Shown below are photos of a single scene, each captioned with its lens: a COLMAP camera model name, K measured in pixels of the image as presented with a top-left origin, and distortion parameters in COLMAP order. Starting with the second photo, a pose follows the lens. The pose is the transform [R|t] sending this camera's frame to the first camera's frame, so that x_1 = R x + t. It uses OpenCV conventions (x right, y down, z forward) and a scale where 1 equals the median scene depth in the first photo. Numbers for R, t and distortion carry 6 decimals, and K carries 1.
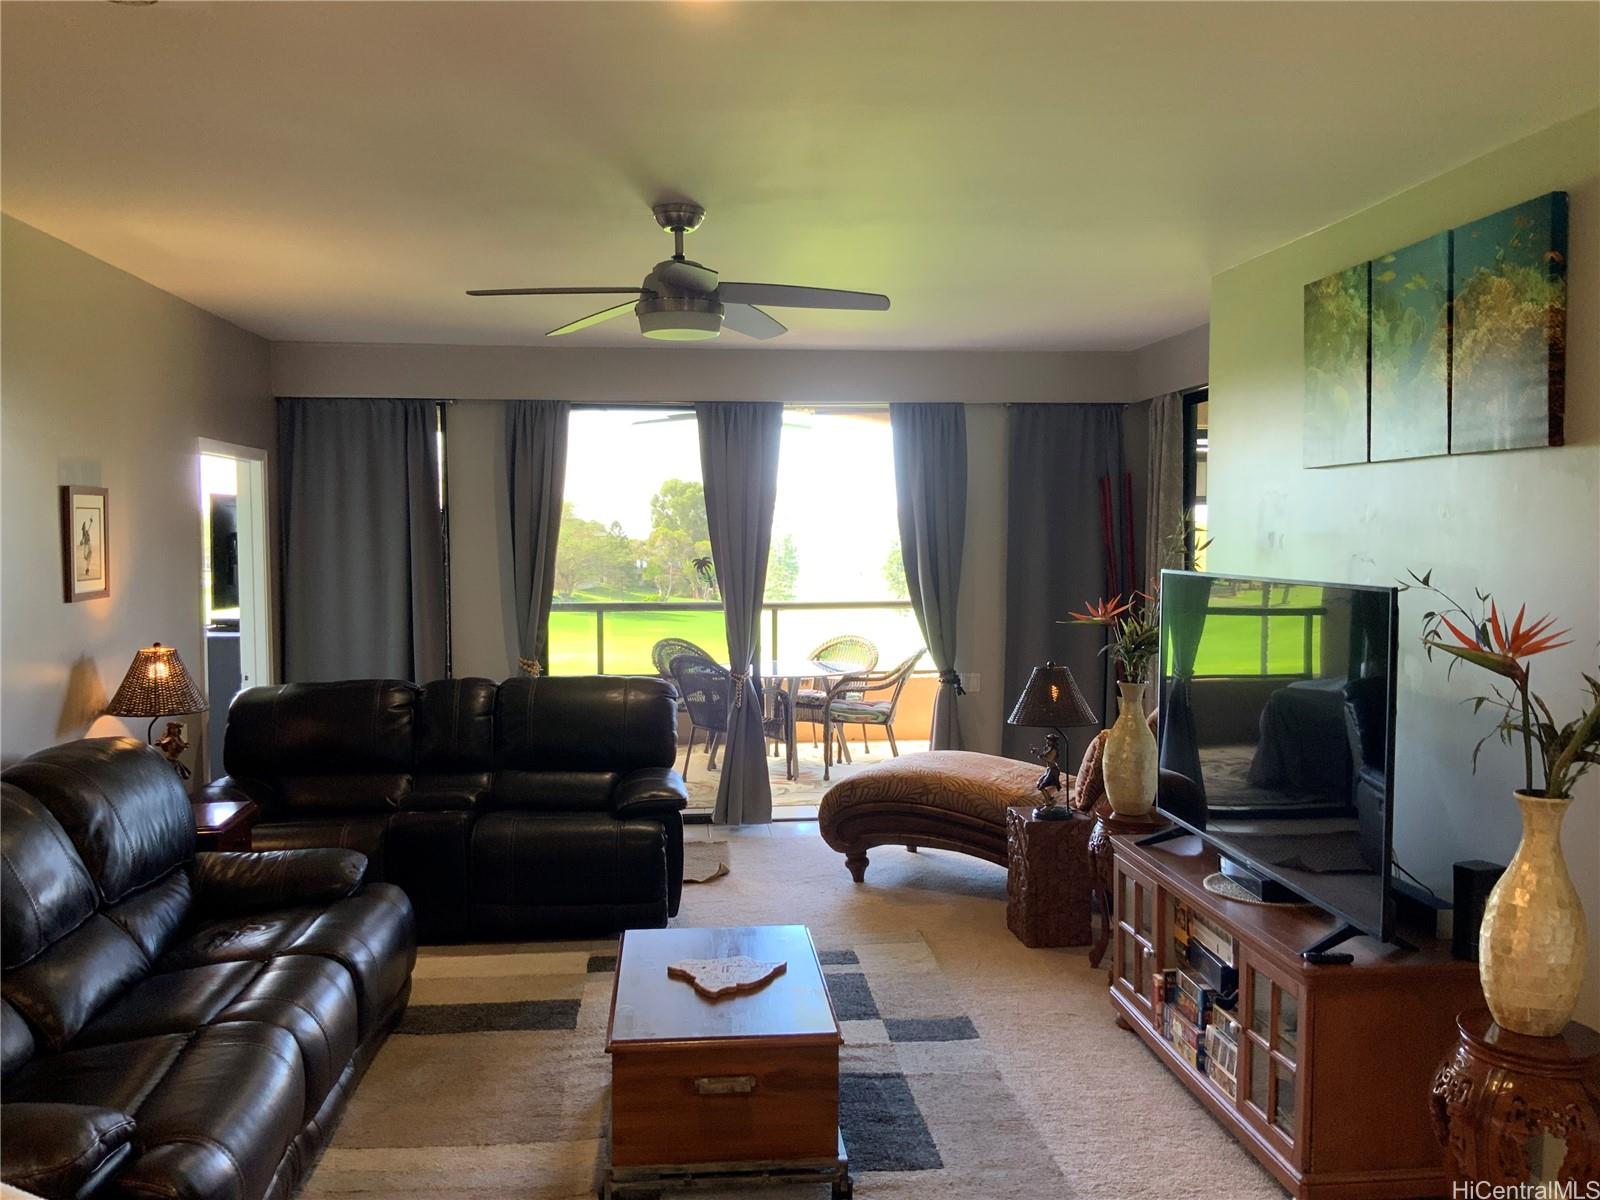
lens RADIAL K [[1334.6, 0, 800.2], [0, 1334.6, 611.1], [0, 0, 1]] dist [0.027218, -0.069548]
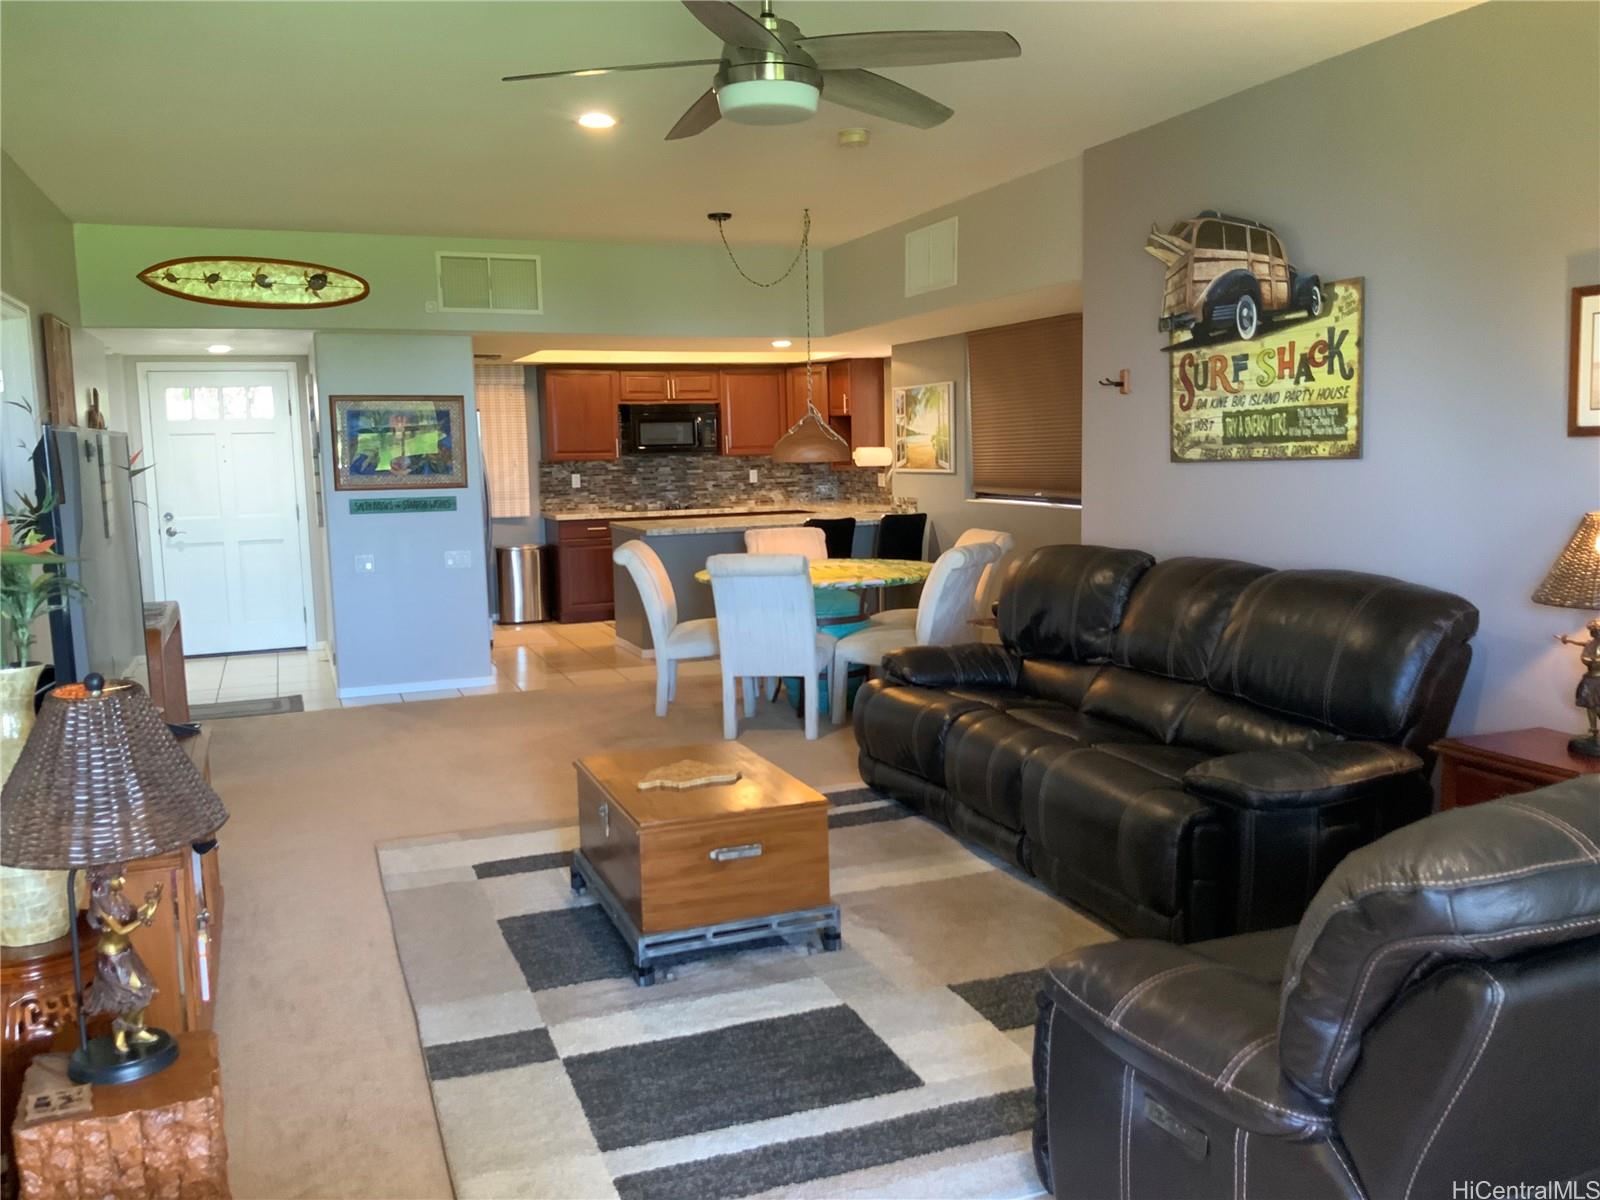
lens RADIAL K [[1314.0, 0, 792.7], [0, 1314.0, 592.3], [0, 0, 1]] dist [0.104654, -0.189580]
pose [[-0.965508, 0.057655, -0.253909, 0.118521], [0.013136, 0.984720, 0.173650, -0.062002], [0.260041, 0.164325, -0.951512, 1.854129]]
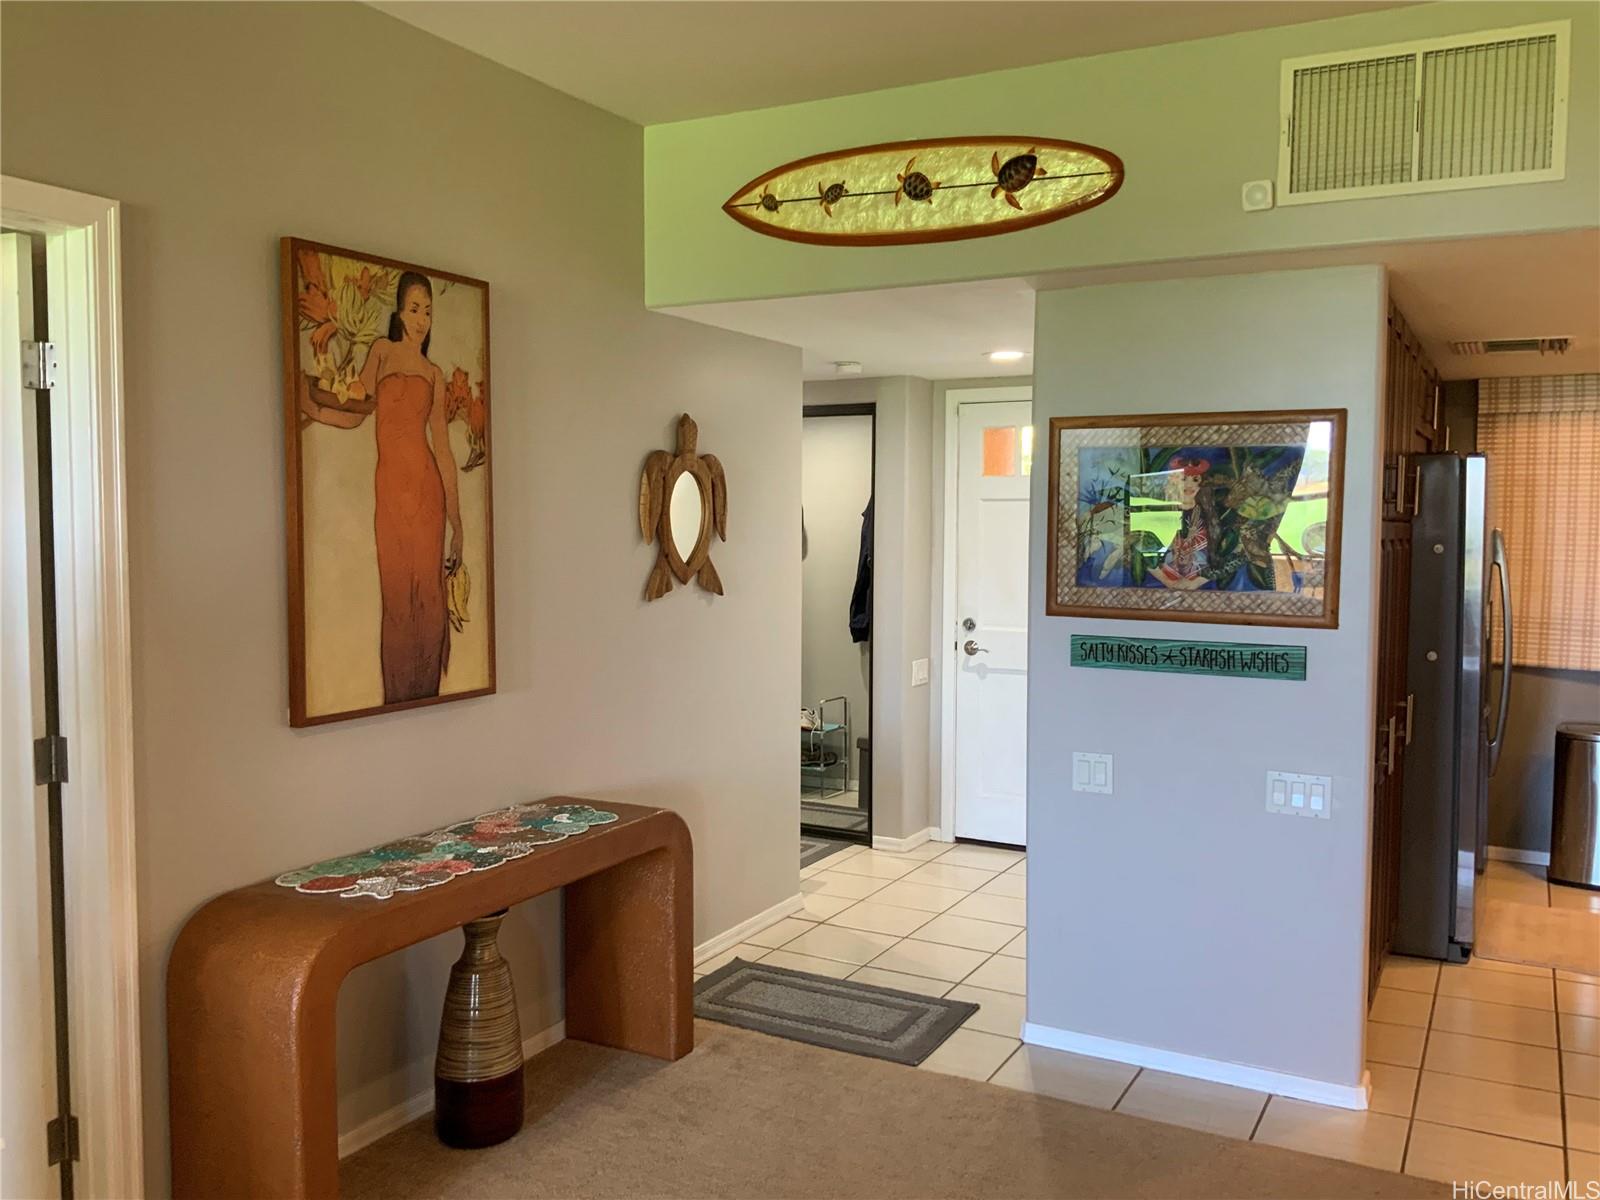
lens RADIAL K [[1314.0, 0, 792.7], [0, 1314.0, 592.3], [0, 0, 1]] dist [0.104654, -0.189580]
pose [[-0.820680, -0.030987, 0.570547, -0.116512], [0.030683, 0.994698, 0.098158, 0.006915], [-0.570563, 0.098063, -0.815378, 0.684111]]
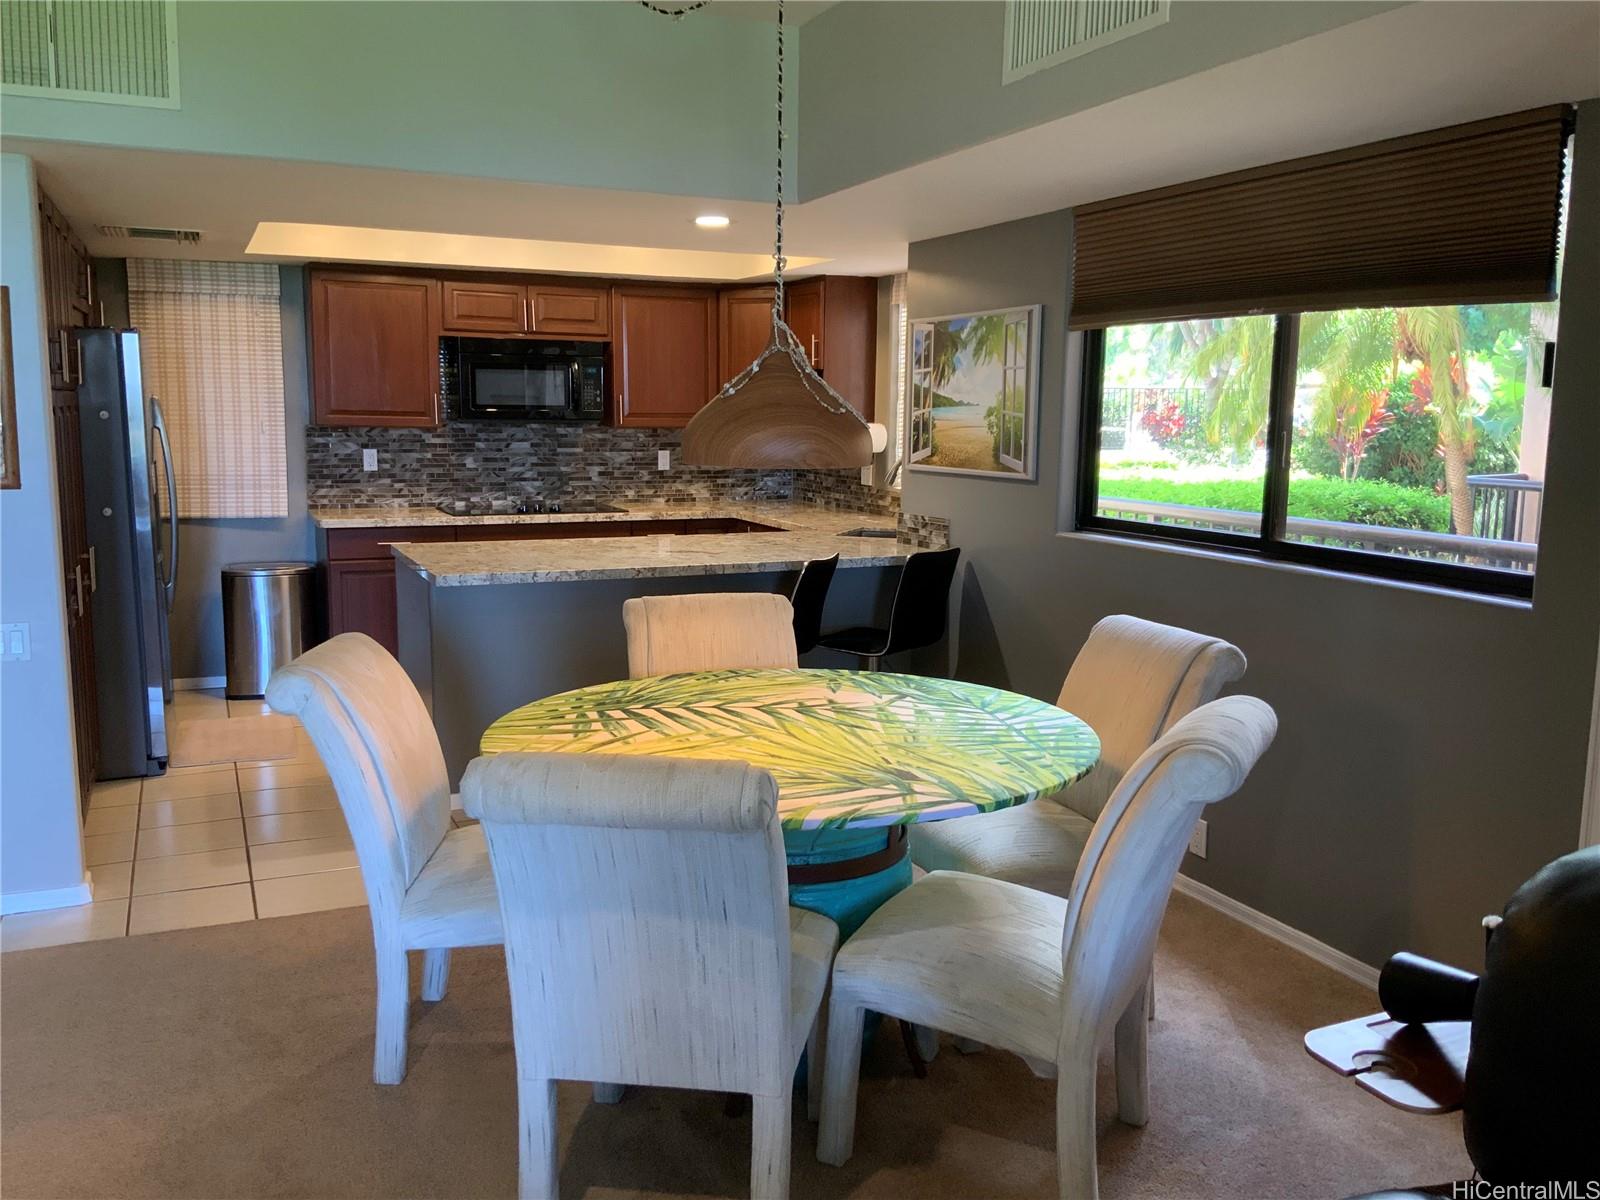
lens RADIAL K [[1334.6, 0, 800.2], [0, 1334.6, 611.1], [0, 0, 1]] dist [0.027218, -0.069548]
pose [[-0.949733, 0.041612, -0.310282, -0.144267], [-0.025984, 0.977229, 0.210591, -0.003693], [0.311980, 0.208067, -0.927026, 0.856947]]
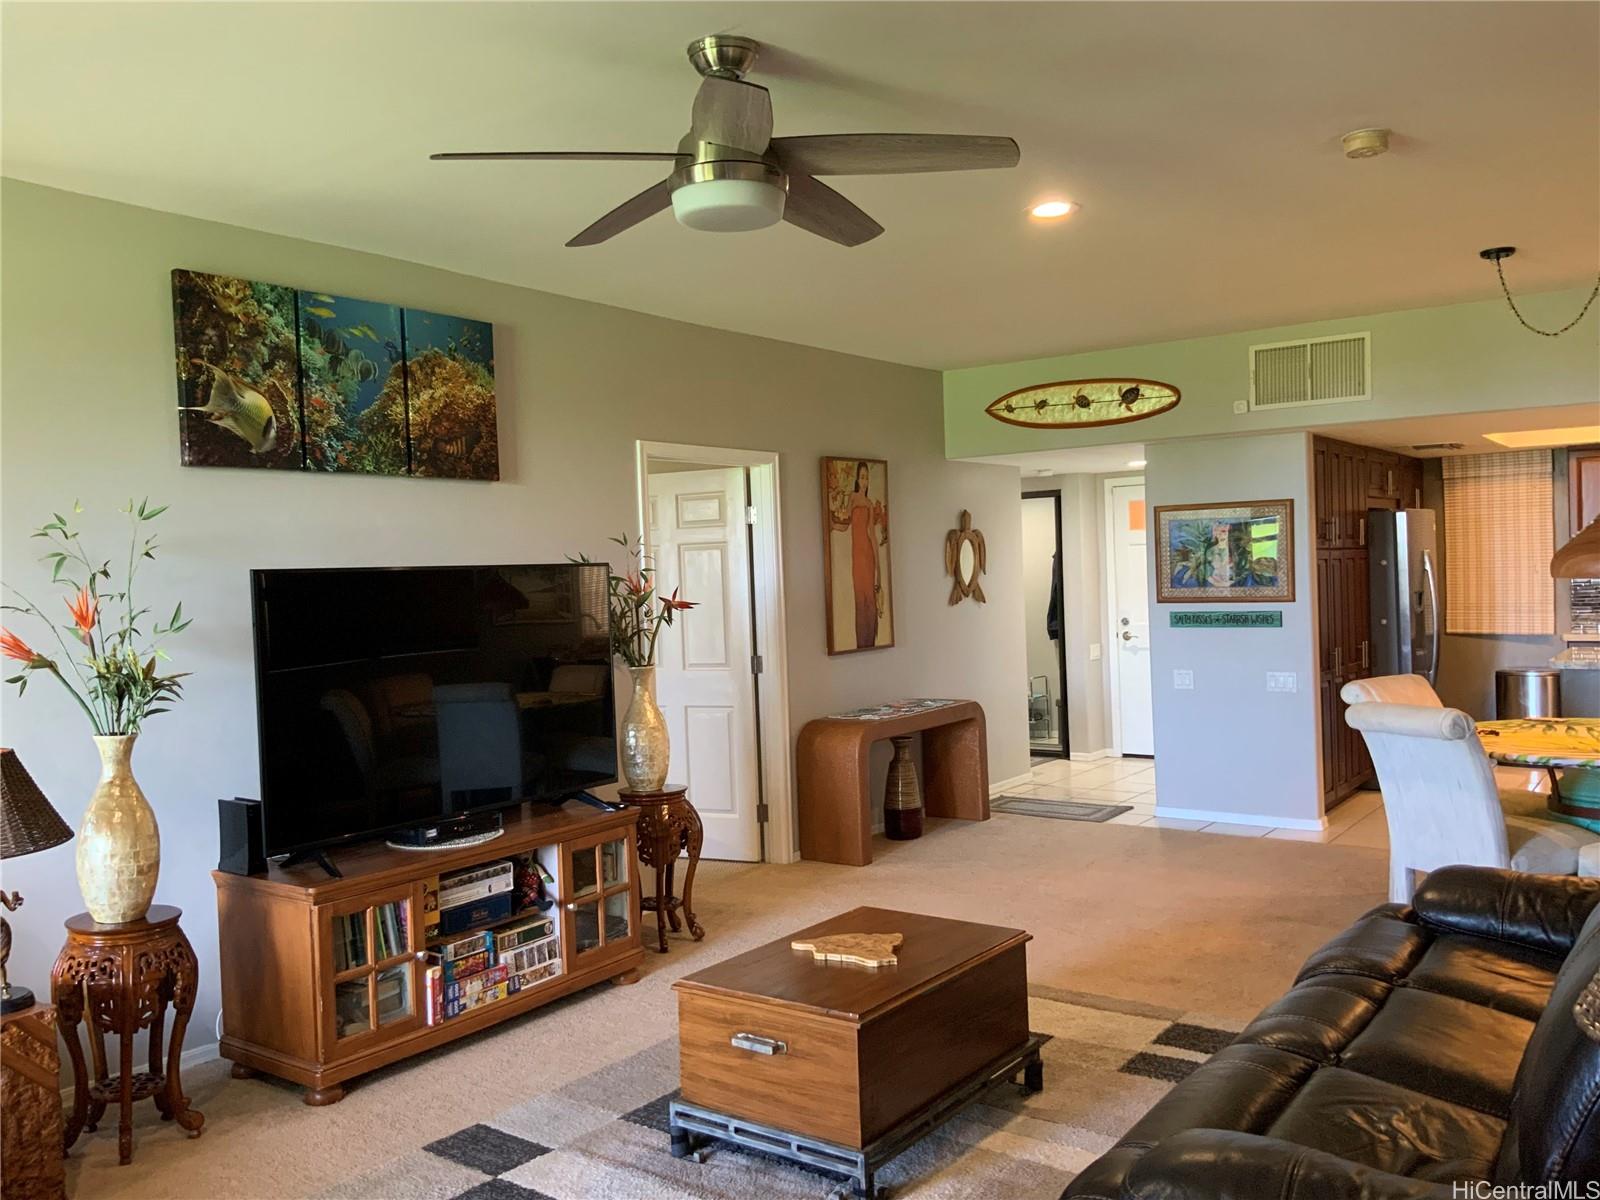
lens RADIAL K [[1314.0, 0, 792.7], [0, 1314.0, 592.3], [0, 0, 1]] dist [0.104654, -0.189580]
pose [[-0.741329, 0.019780, 0.670850, -0.612018], [0.077303, 0.995430, 0.056074, -0.041520], [-0.666675, 0.093427, -0.739470, 1.562499]]
